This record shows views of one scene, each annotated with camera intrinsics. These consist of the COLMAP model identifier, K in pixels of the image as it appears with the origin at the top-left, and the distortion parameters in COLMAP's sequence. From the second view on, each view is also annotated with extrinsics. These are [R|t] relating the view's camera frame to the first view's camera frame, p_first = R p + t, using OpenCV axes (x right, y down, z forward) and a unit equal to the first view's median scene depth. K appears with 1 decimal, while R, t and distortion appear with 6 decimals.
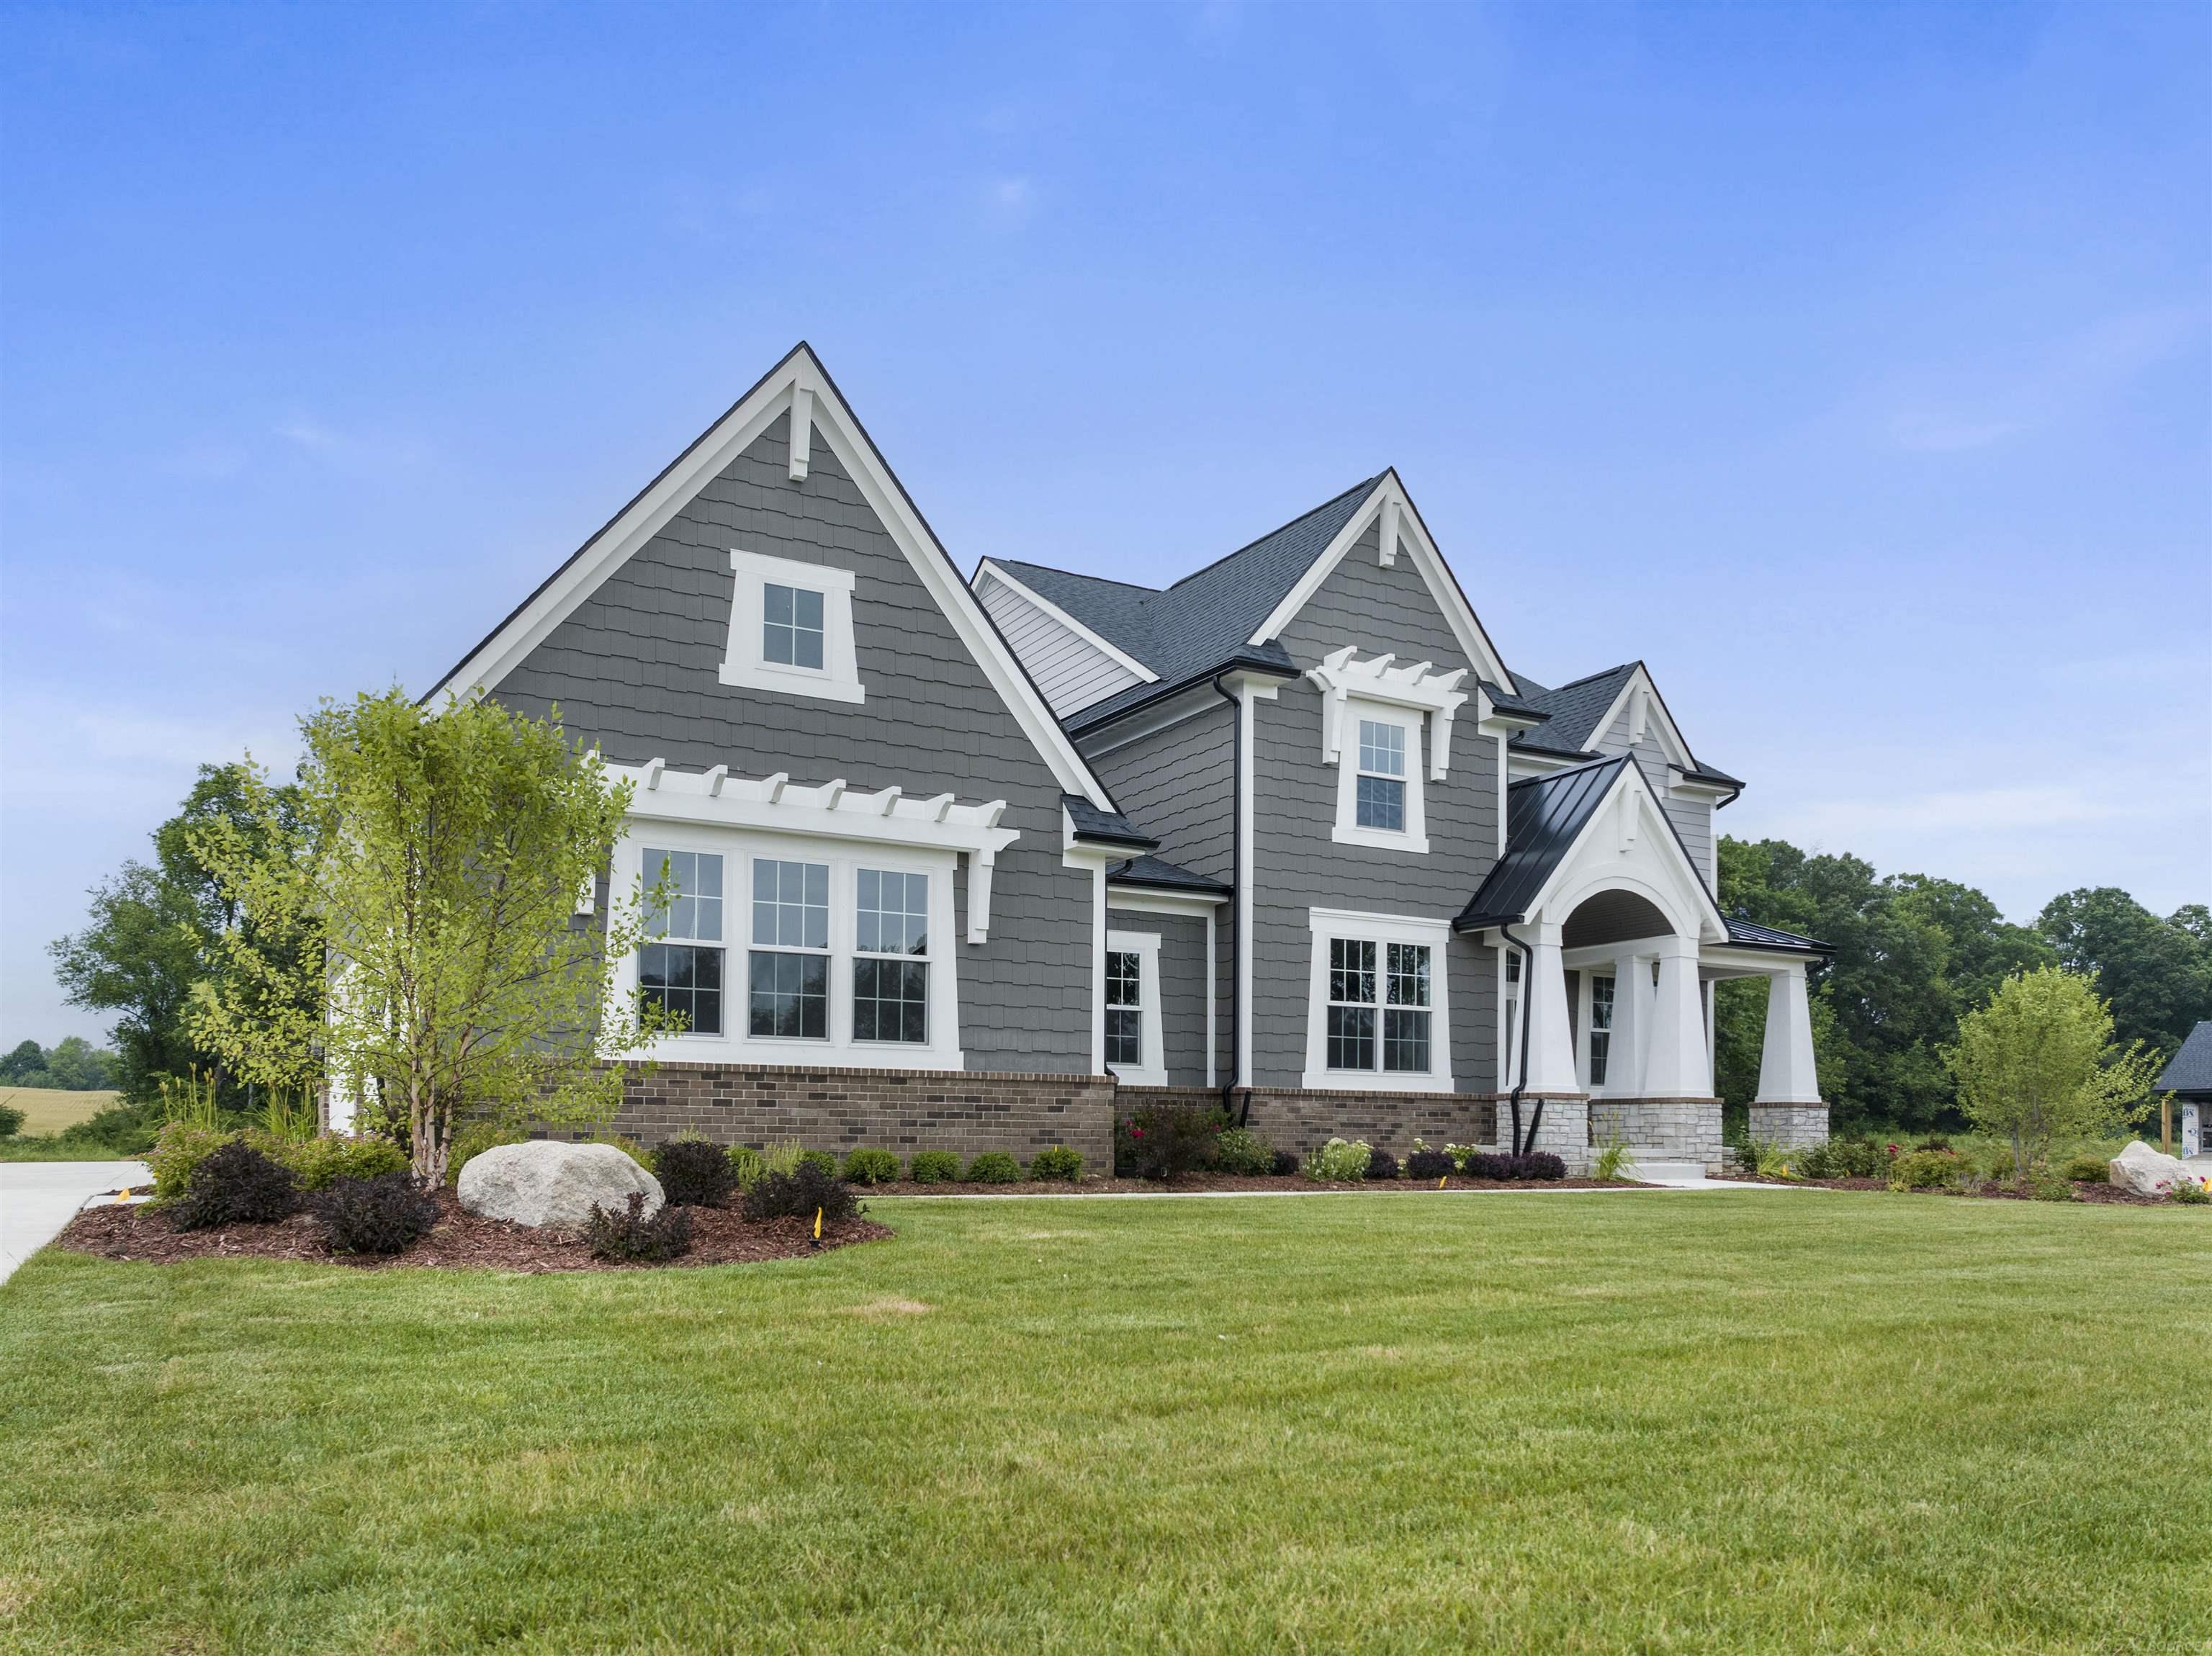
lens RADIAL K [[1632.8, 0, 1112.8], [0, 1632.8, 1130.6], [0, 0, 1]] dist [-0.009669, 0.000370]
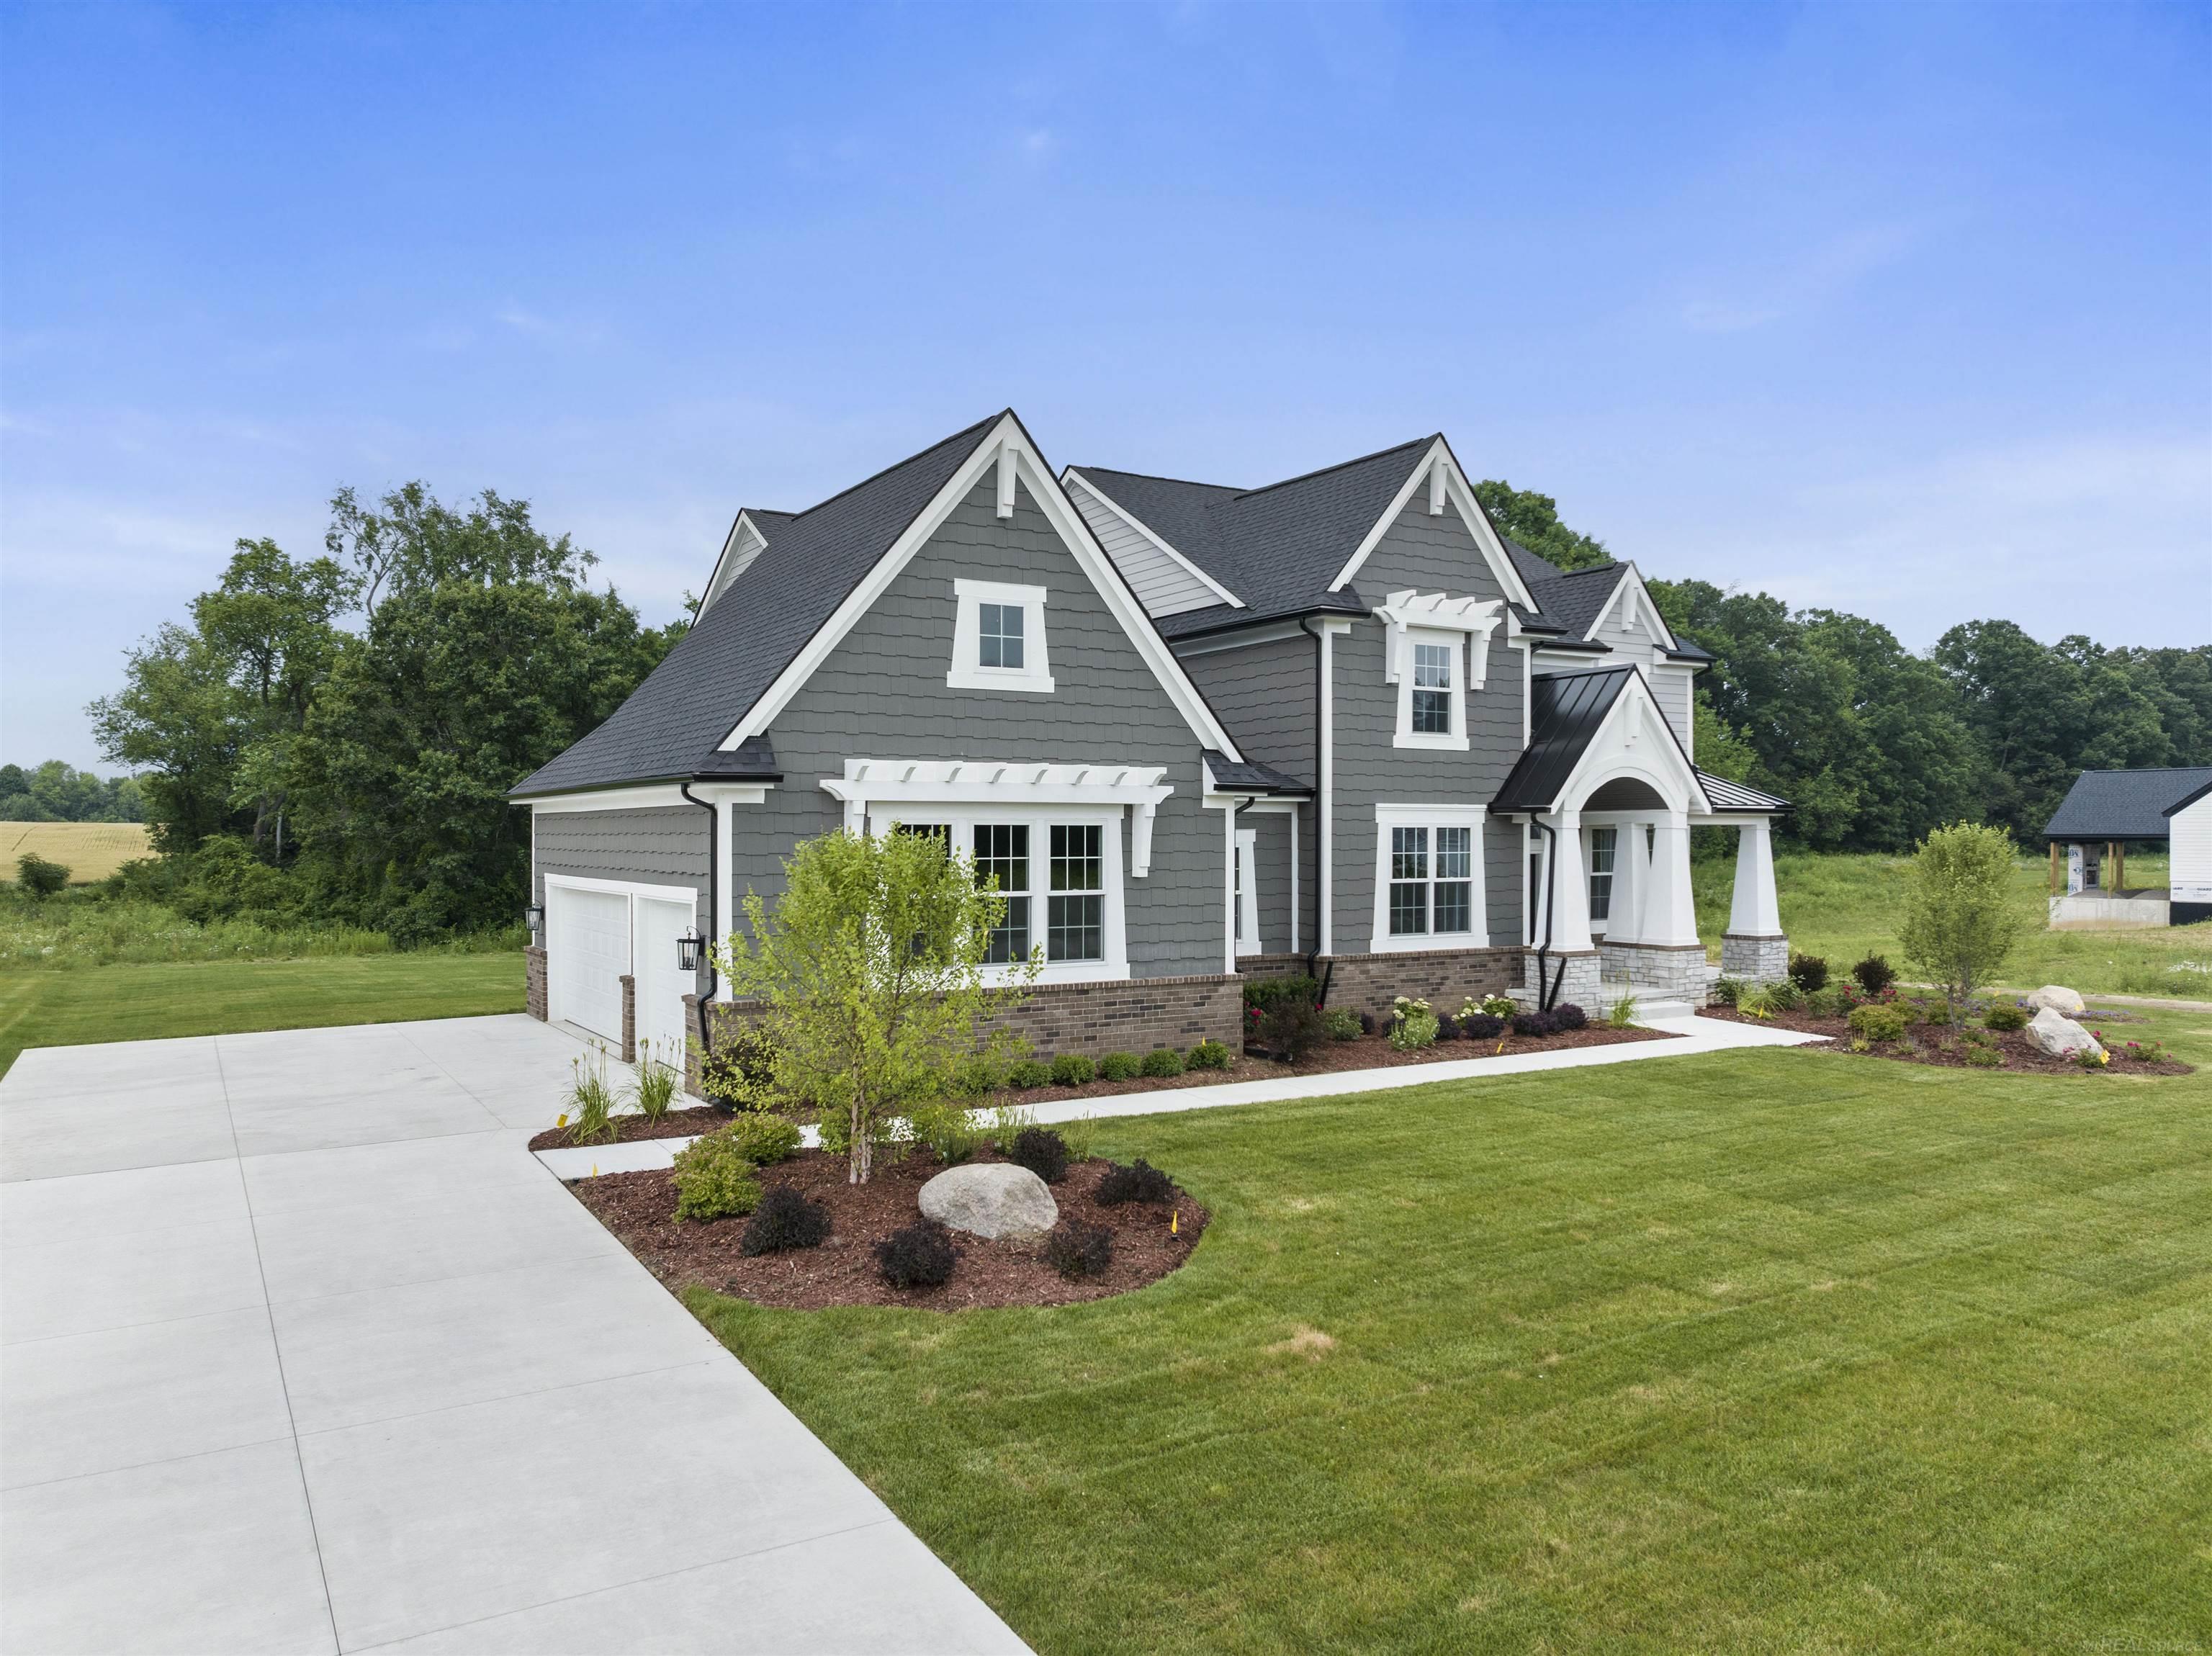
lens RADIAL K [[1551.3, 0, 1101.9], [0, 1551.3, 866.4], [0, 0, 1]] dist [-0.005026, -0.003140]
pose [[0.999601, -0.009008, 0.026788, -0.112156], [0.008307, 0.999622, 0.026195, -0.120129], [-0.027014, -0.025962, 0.999298, -0.143649]]
